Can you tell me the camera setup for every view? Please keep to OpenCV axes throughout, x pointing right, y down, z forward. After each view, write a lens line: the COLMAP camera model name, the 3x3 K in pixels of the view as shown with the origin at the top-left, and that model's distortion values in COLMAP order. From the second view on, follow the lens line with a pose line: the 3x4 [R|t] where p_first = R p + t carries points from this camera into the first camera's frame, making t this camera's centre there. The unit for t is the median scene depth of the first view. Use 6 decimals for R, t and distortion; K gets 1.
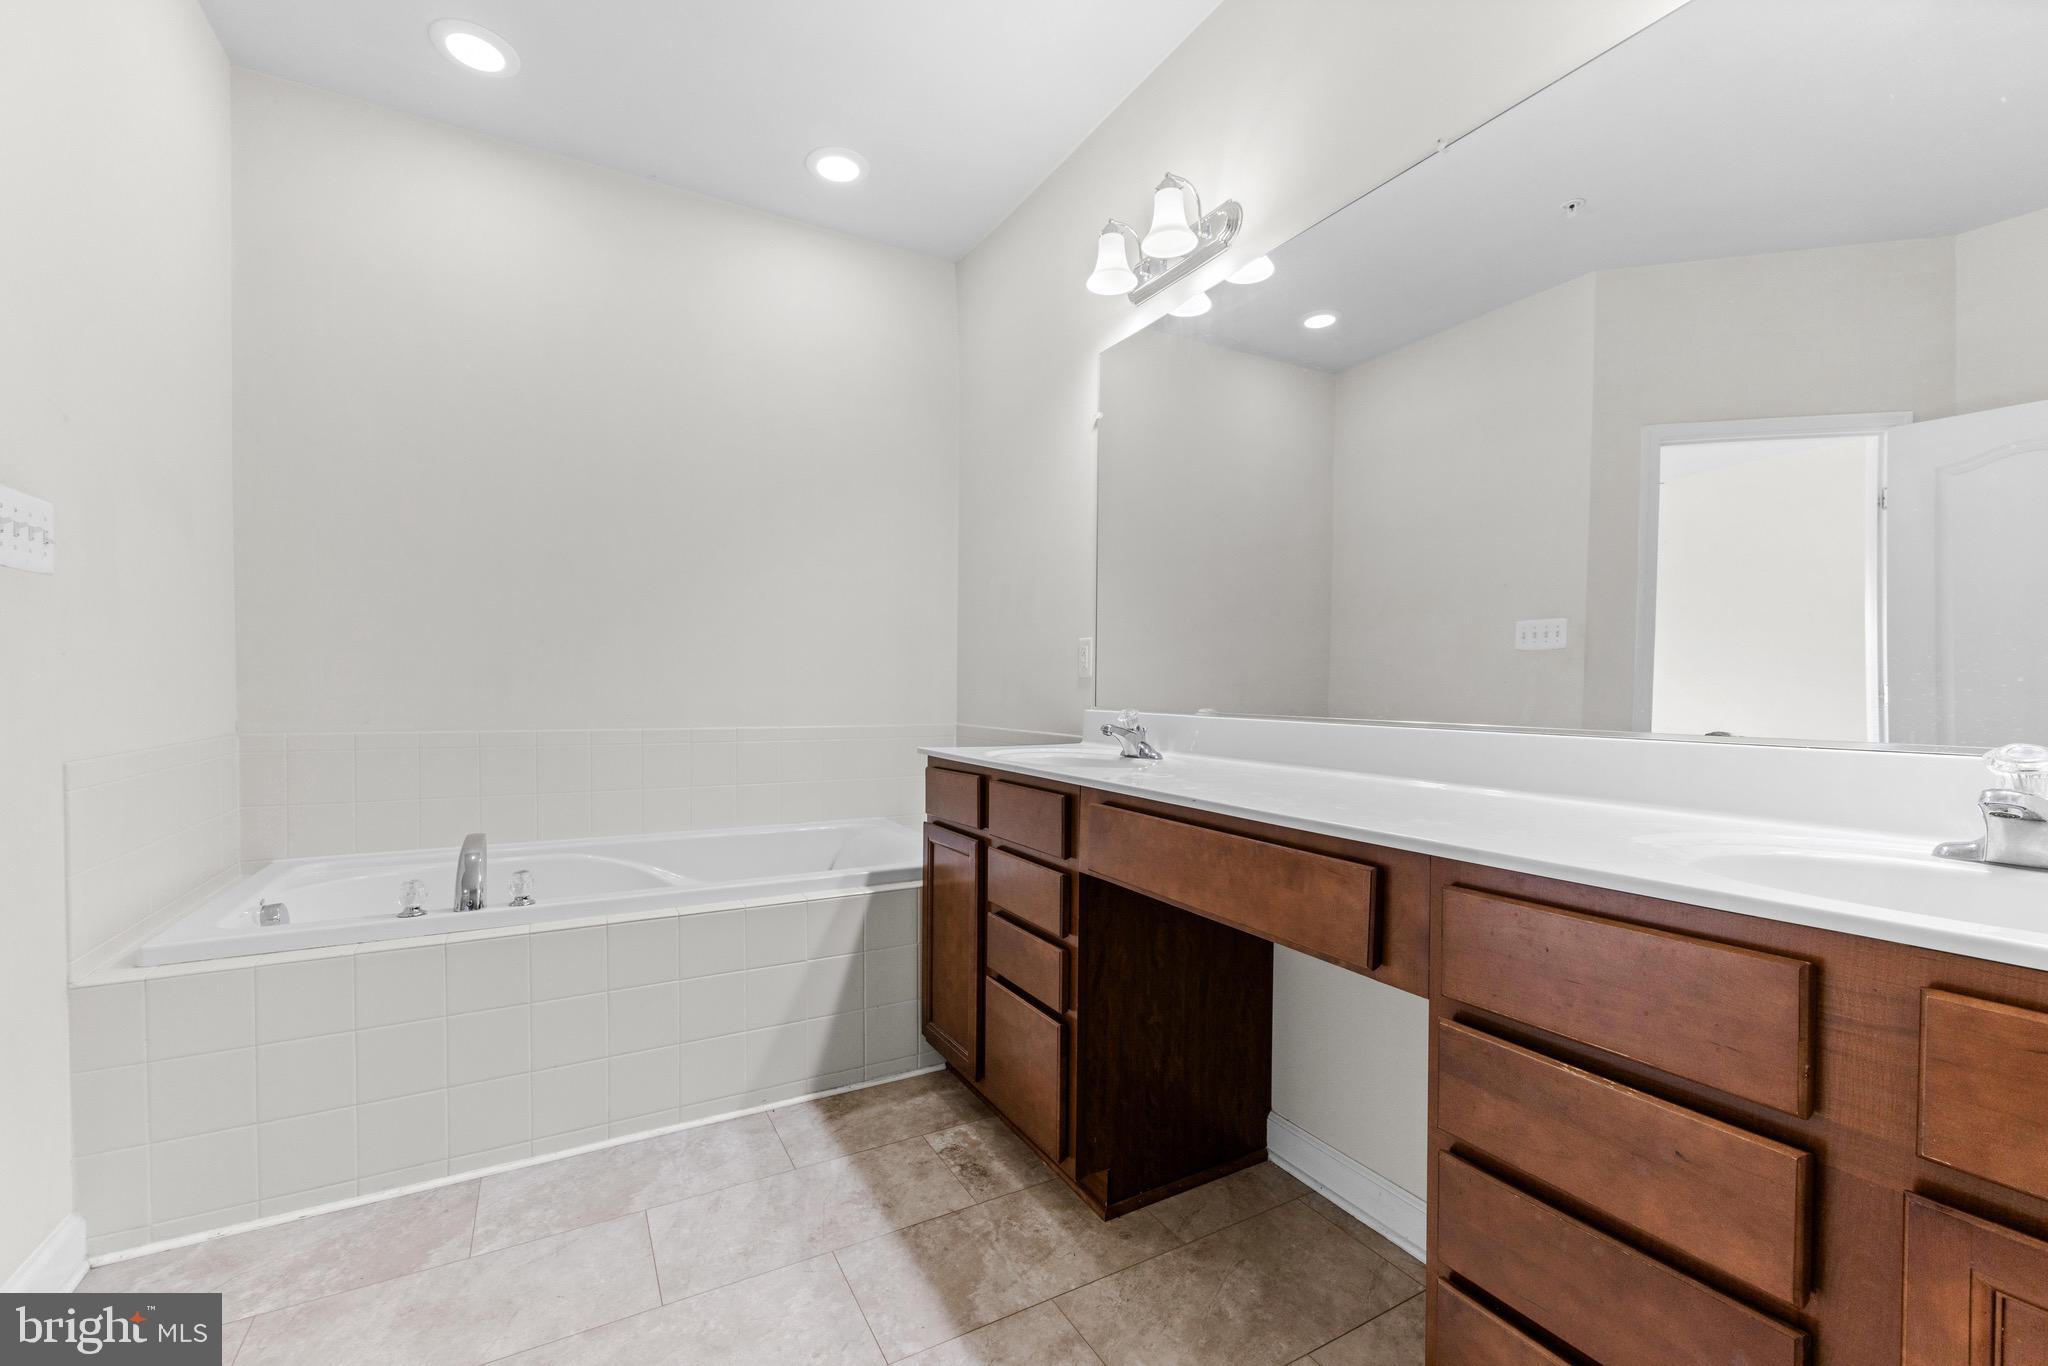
lens RADIAL K [[838.0, 0, 1024.4], [0, 838.0, 687.3], [0, 0, 1]] dist [-0.000742, 0.000160]
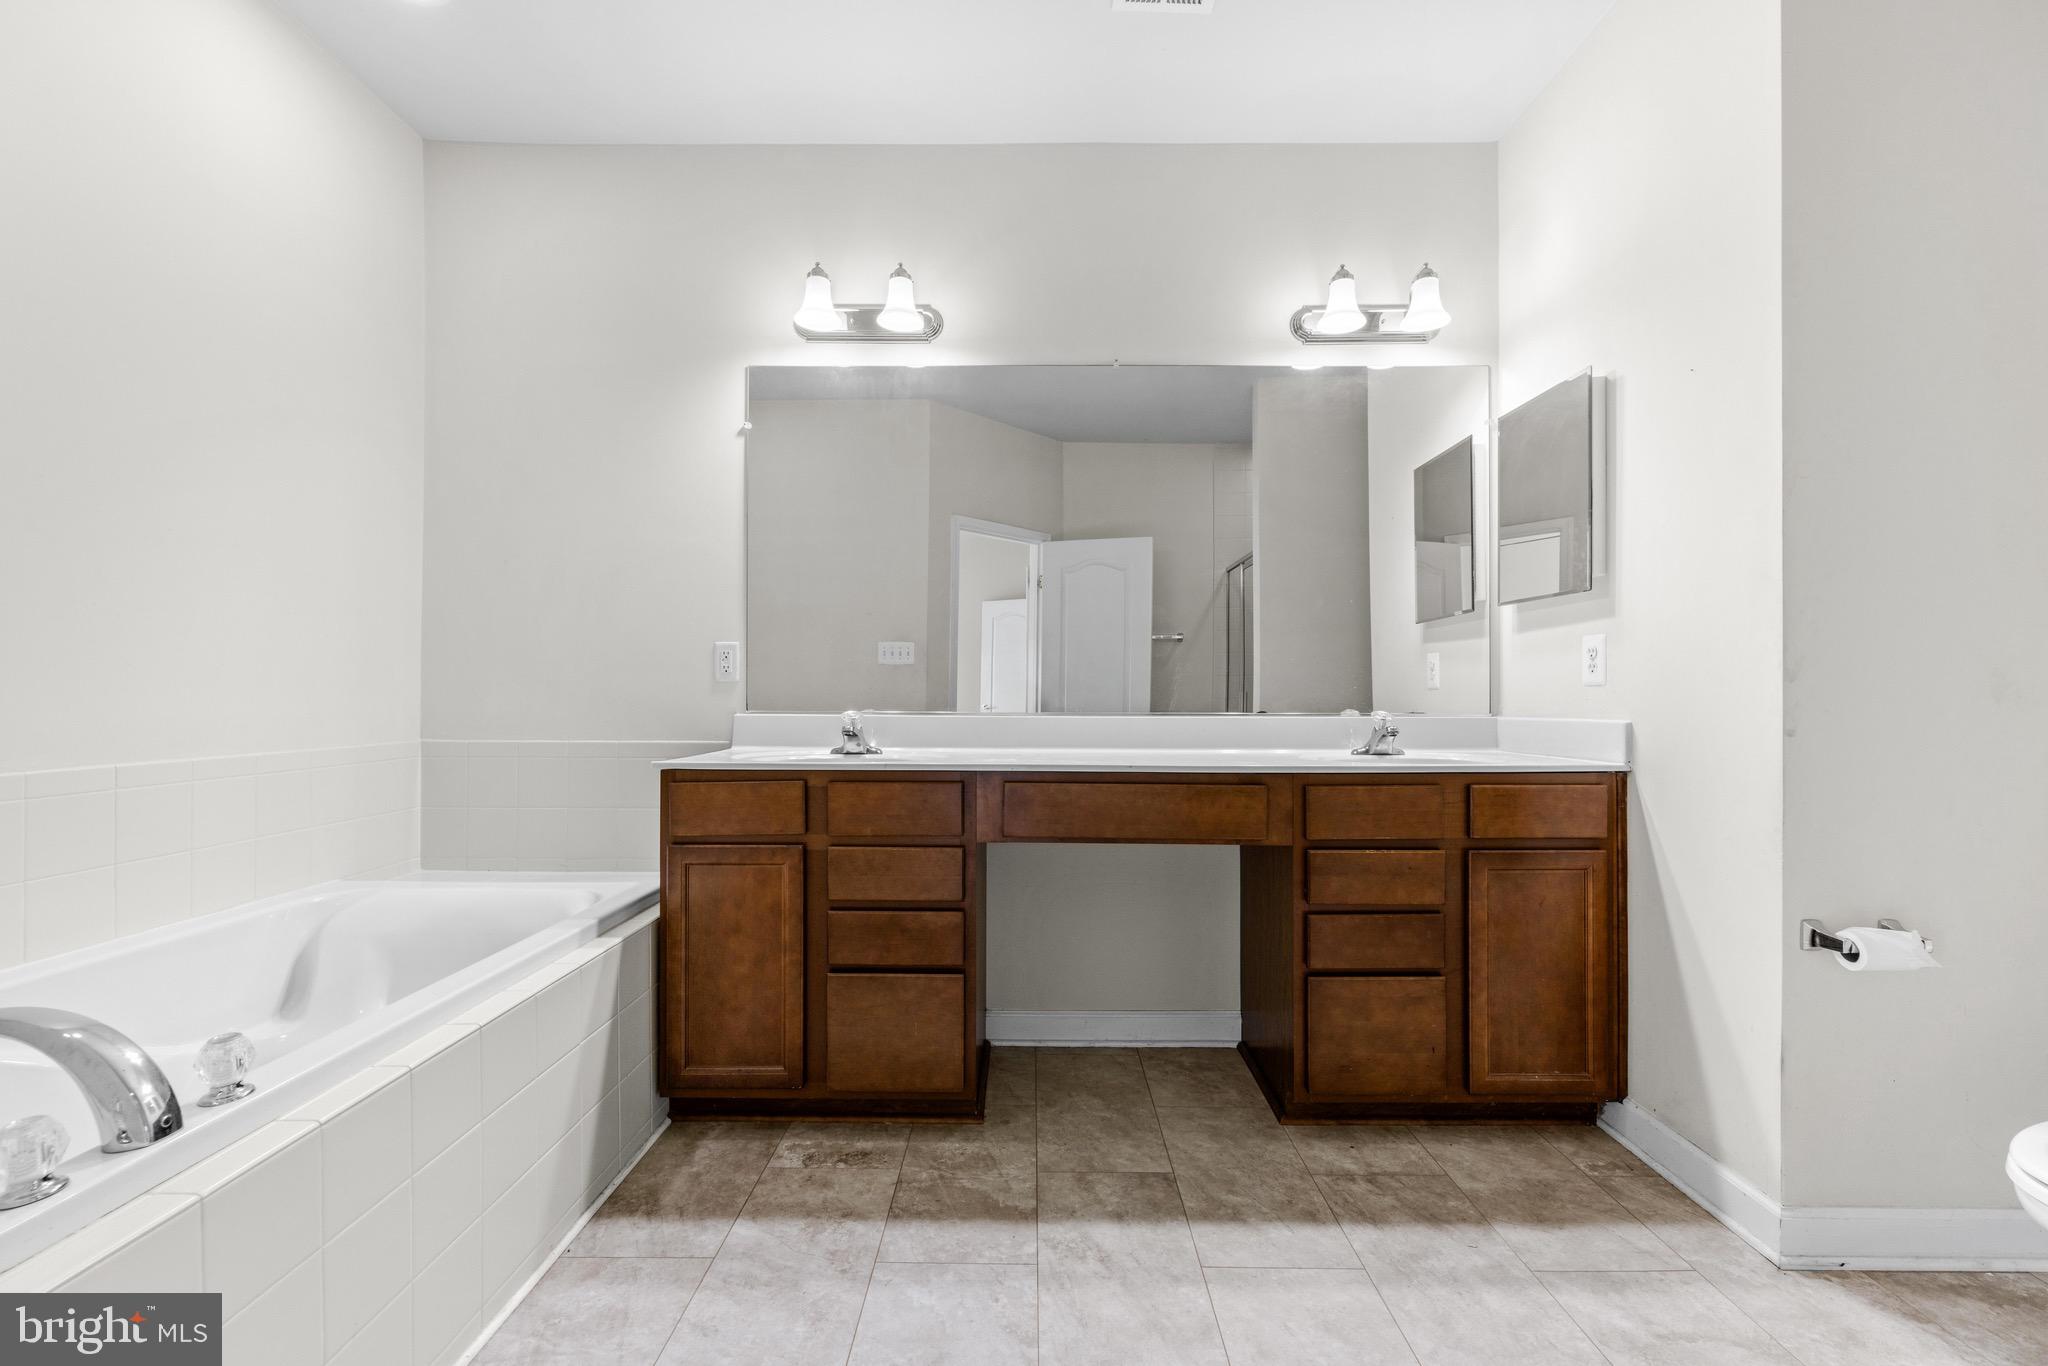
lens RADIAL K [[816.1, 0, 1018.3], [0, 816.1, 677.7], [0, 0, 1]] dist [-0.005175, 0.000841]
pose [[0.507145, 0.014328, 0.861742, -0.825442], [0.002577, 0.999832, -0.018140, 0.001550], [-0.861857, 0.011421, 0.507023, 0.303330]]
